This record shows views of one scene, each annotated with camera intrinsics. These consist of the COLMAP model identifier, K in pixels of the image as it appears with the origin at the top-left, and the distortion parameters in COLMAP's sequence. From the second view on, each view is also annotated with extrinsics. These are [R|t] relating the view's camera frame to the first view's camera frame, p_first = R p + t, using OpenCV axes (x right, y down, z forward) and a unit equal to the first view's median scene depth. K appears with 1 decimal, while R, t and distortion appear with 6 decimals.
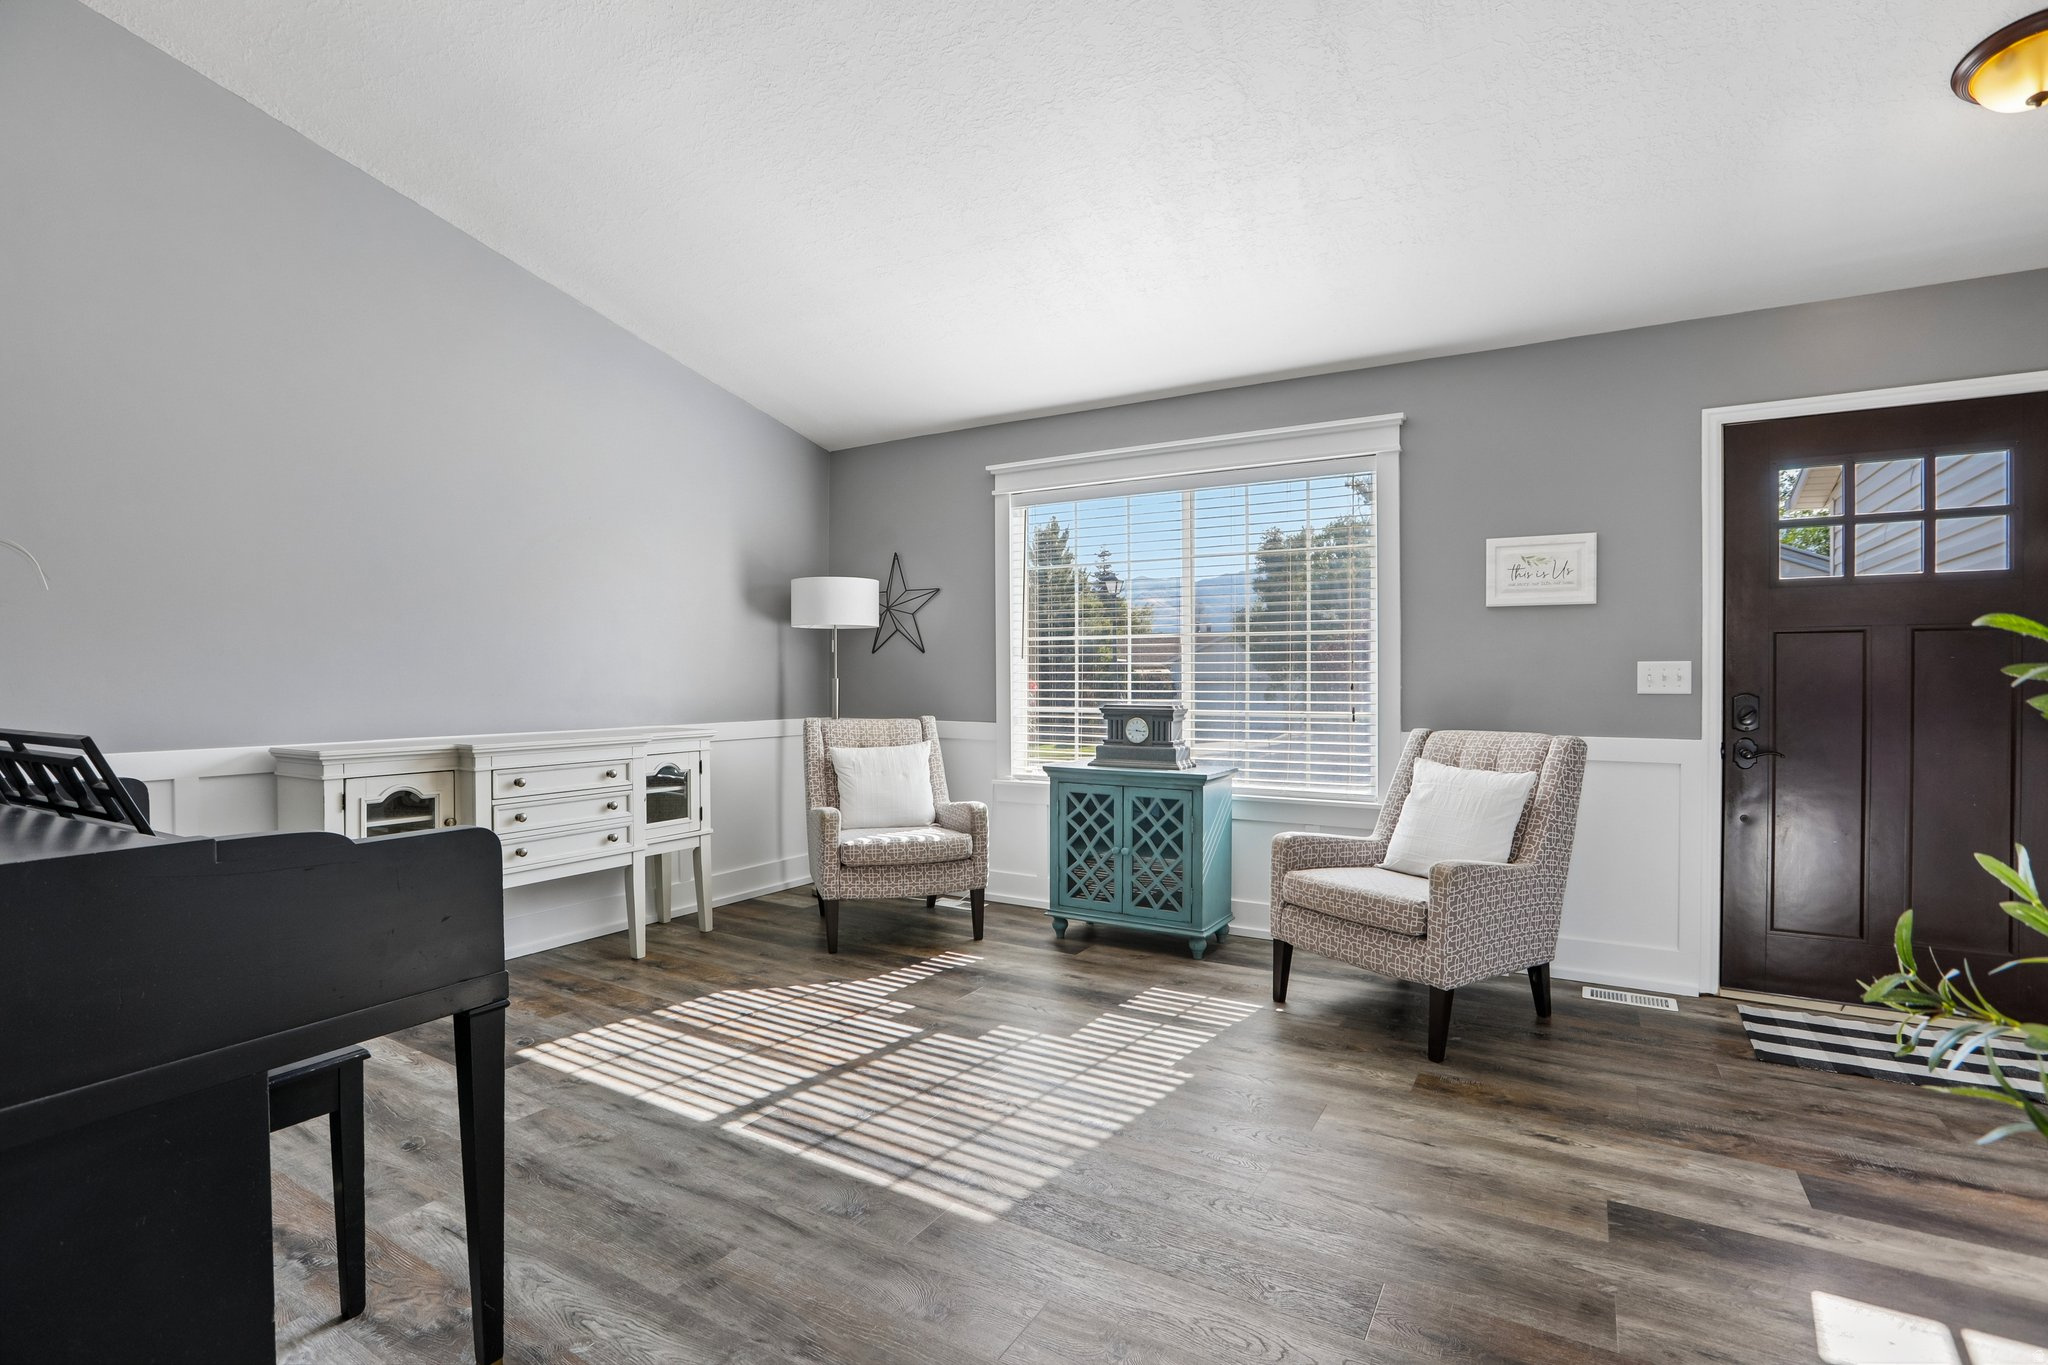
lens RADIAL K [[952.4, 0, 1025.3], [0, 952.4, 683.5], [0, 0, 1]] dist [-0.000785, -0.000099]
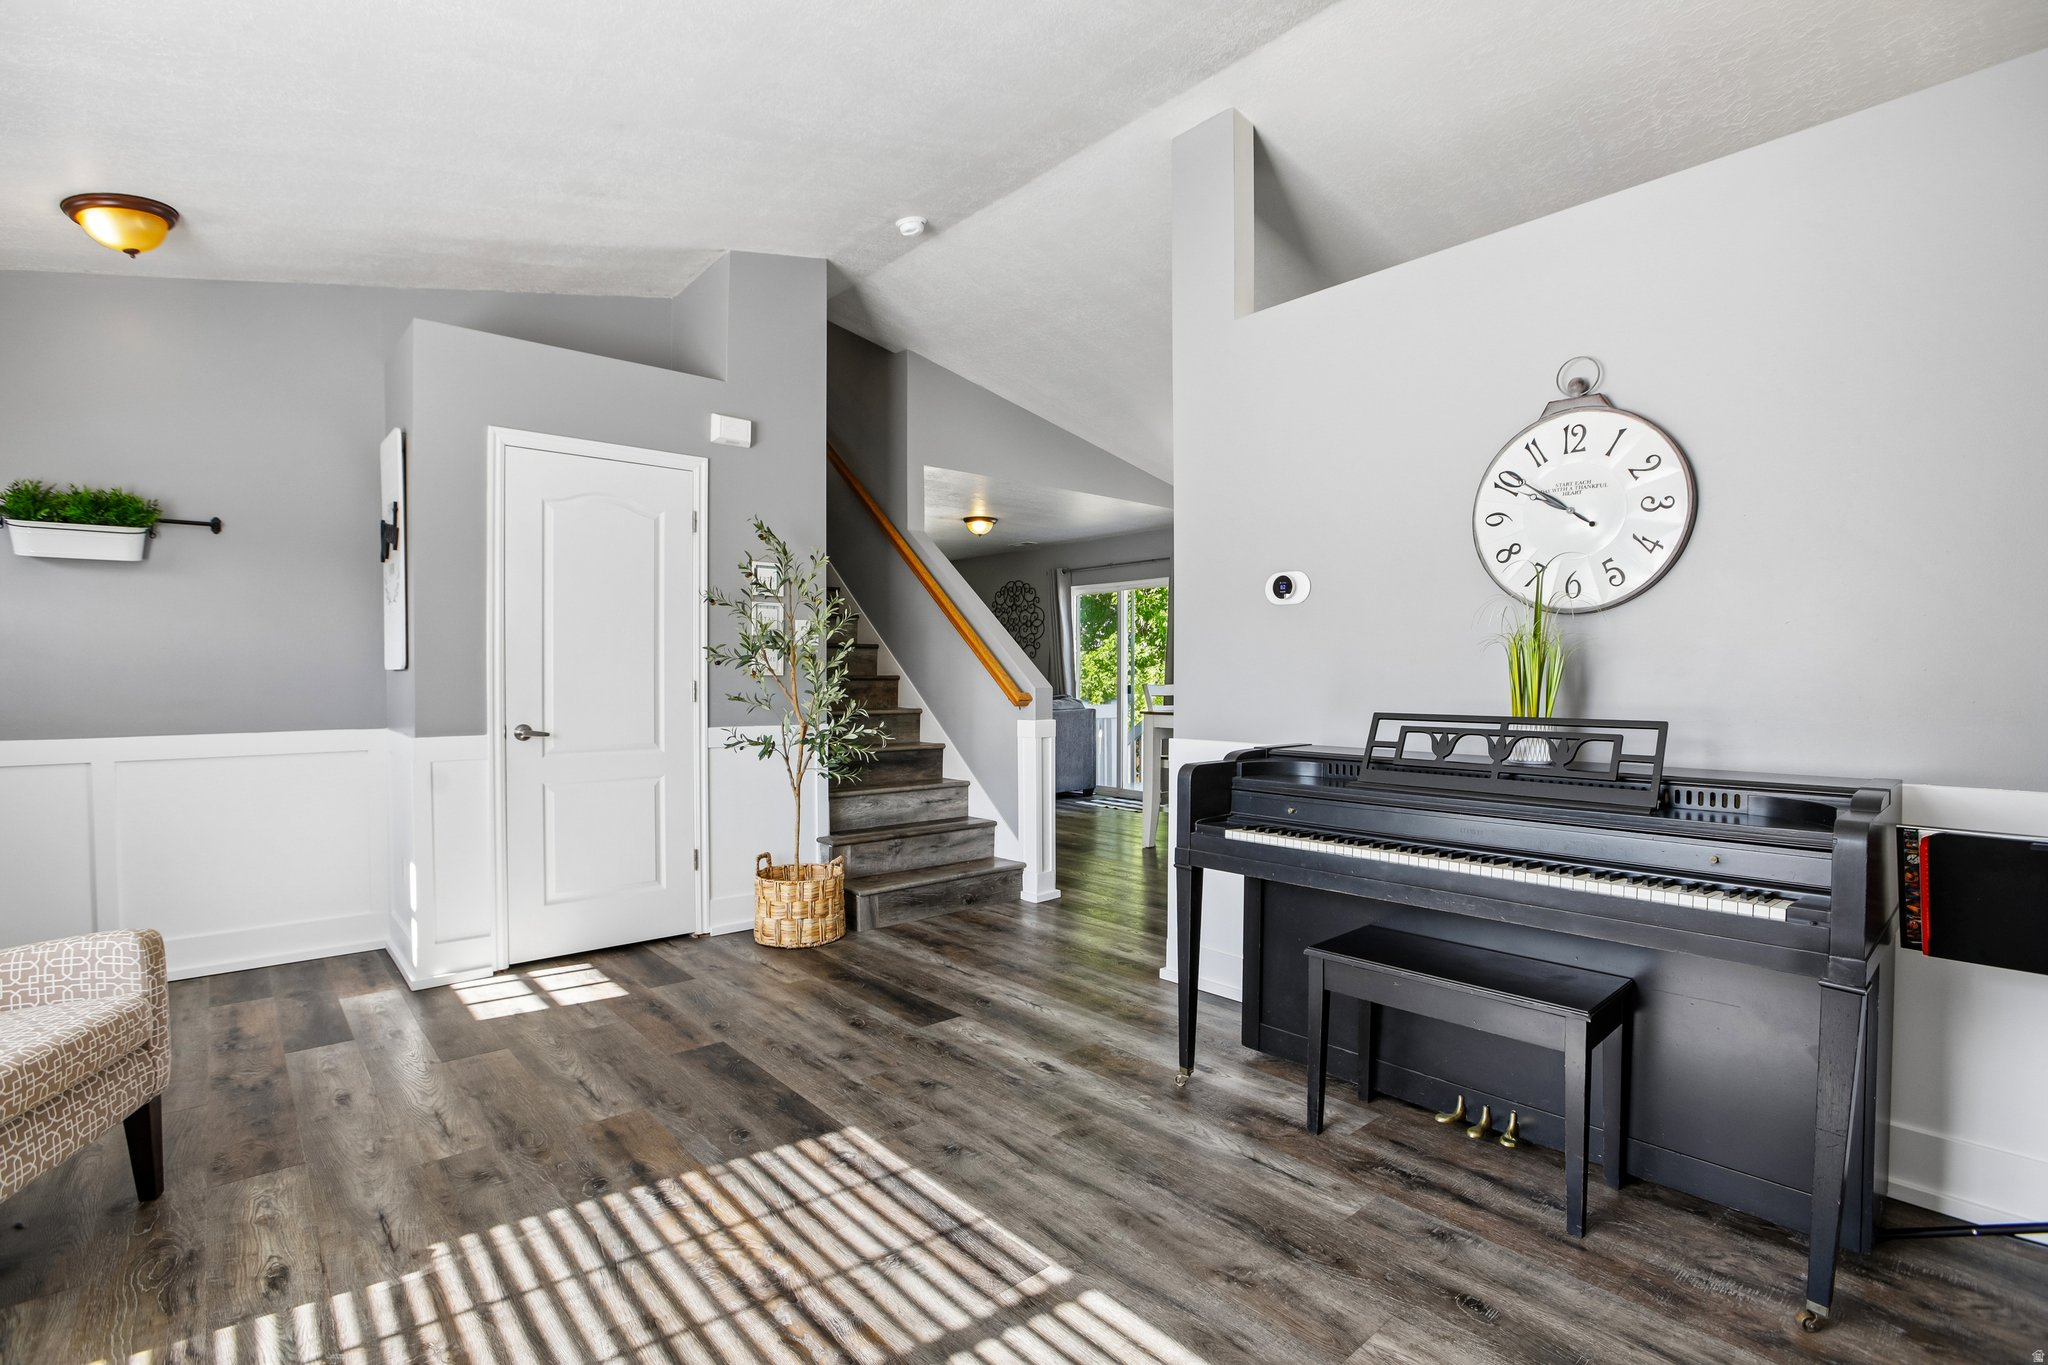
lens RADIAL K [[966.9, 0, 1022.0], [0, 966.9, 685.9], [0, 0, 1]] dist [-0.033937, 0.001501]
pose [[-0.947534, 0.004651, 0.319620, -0.557580], [0.010516, 0.999806, 0.016627, -0.010845], [-0.319481, 0.019116, -0.947400, 1.826108]]
